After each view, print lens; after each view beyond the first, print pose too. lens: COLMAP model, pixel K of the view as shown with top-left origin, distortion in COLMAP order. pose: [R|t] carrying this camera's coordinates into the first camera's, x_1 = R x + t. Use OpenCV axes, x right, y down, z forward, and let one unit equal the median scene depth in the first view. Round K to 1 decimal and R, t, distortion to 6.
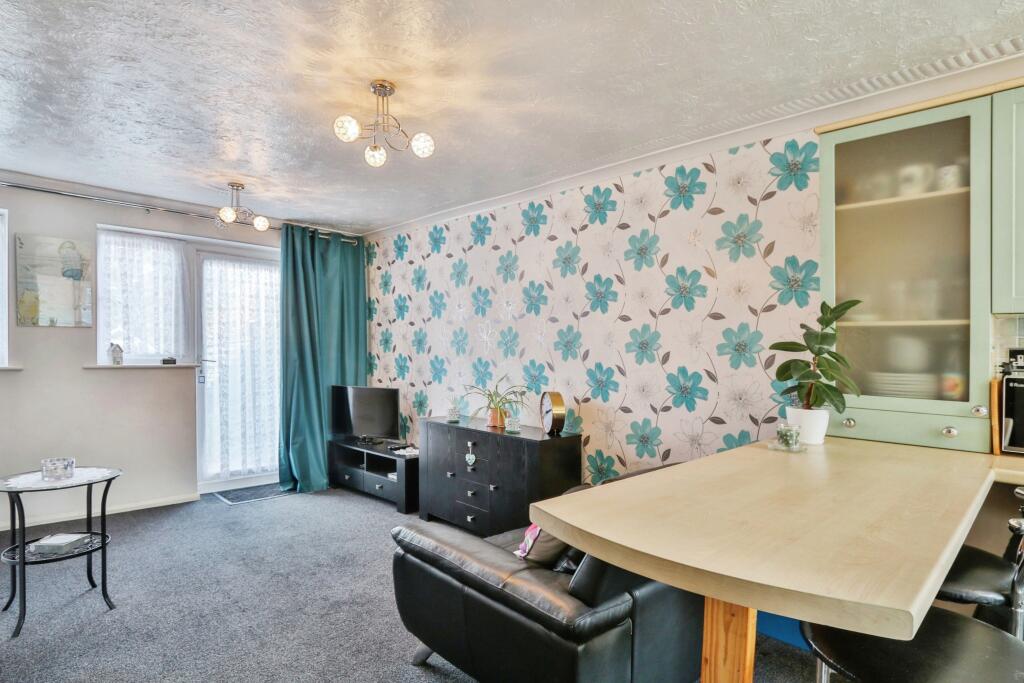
lens RADIAL K [[551.6, 0, 513.2], [0, 551.6, 359.6], [0, 0, 1]] dist [-0.000203, -0.000249]
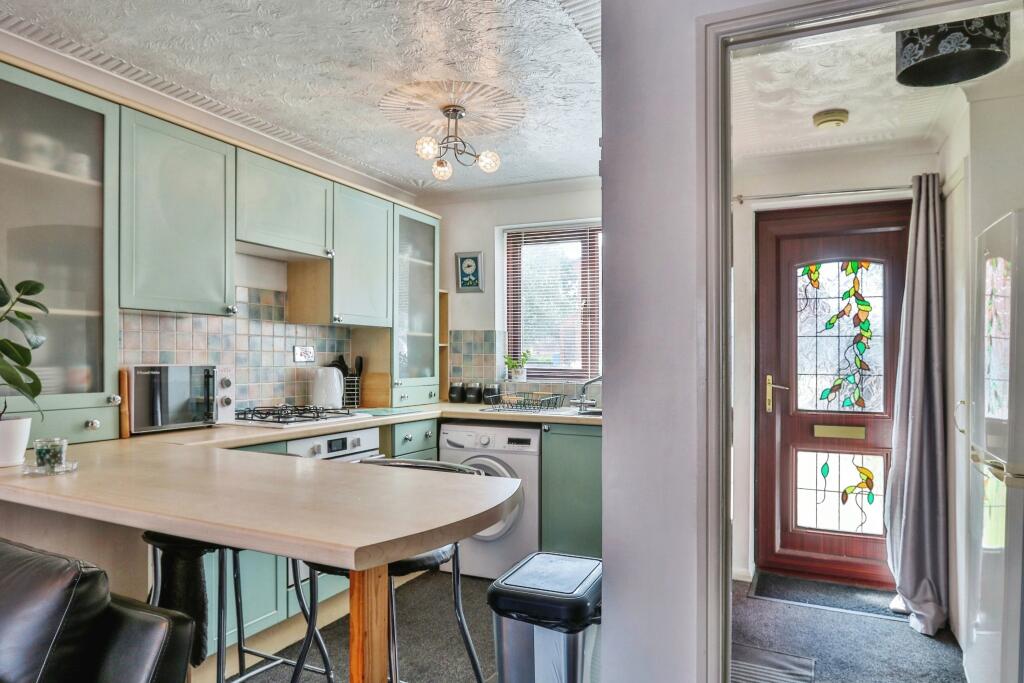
lens RADIAL K [[653.2, 0, 512.0], [0, 653.2, 341.5], [0, 0, 1]] dist [-0.001236, -0.000616]
pose [[-0.338913, 0.003963, 0.940809, -0.576634], [0.002335, 0.999992, -0.003371, -0.011766], [-0.940815, 0.001054, -0.338919, 0.693494]]
